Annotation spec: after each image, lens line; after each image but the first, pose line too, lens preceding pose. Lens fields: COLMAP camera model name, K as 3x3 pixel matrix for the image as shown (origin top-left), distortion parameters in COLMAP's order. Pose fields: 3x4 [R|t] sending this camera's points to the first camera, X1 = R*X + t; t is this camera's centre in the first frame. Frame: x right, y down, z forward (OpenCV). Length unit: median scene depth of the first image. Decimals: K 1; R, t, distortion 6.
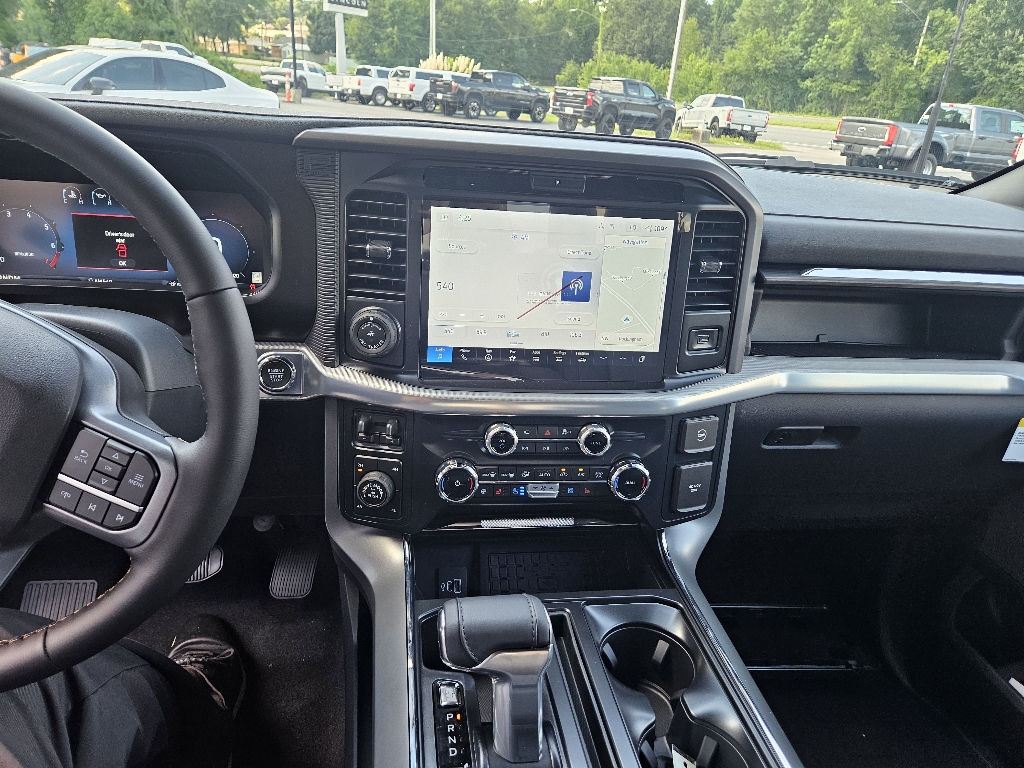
lens RADIAL K [[676.5, 0, 512.0], [0, 676.5, 384.0], [0, 0, 1]] dist [0.045753, -0.031275]
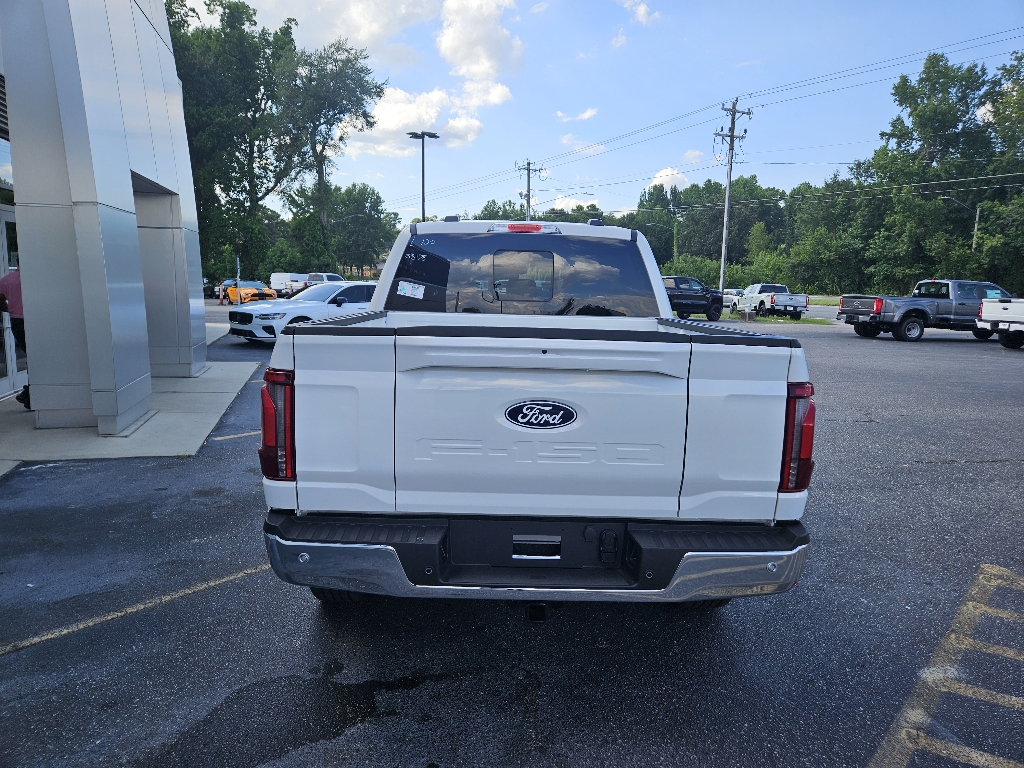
lens RADIAL K [[693.9, 0, 512.0], [0, 693.9, 384.0], [0, 0, 1]] dist [0.075705, -0.061909]
pose [[0.989166, -0.037312, -0.141979, 0.031987], [-0.002988, 0.961843, -0.273587, 0.082754], [0.146769, 0.271047, 0.951311, -0.186001]]
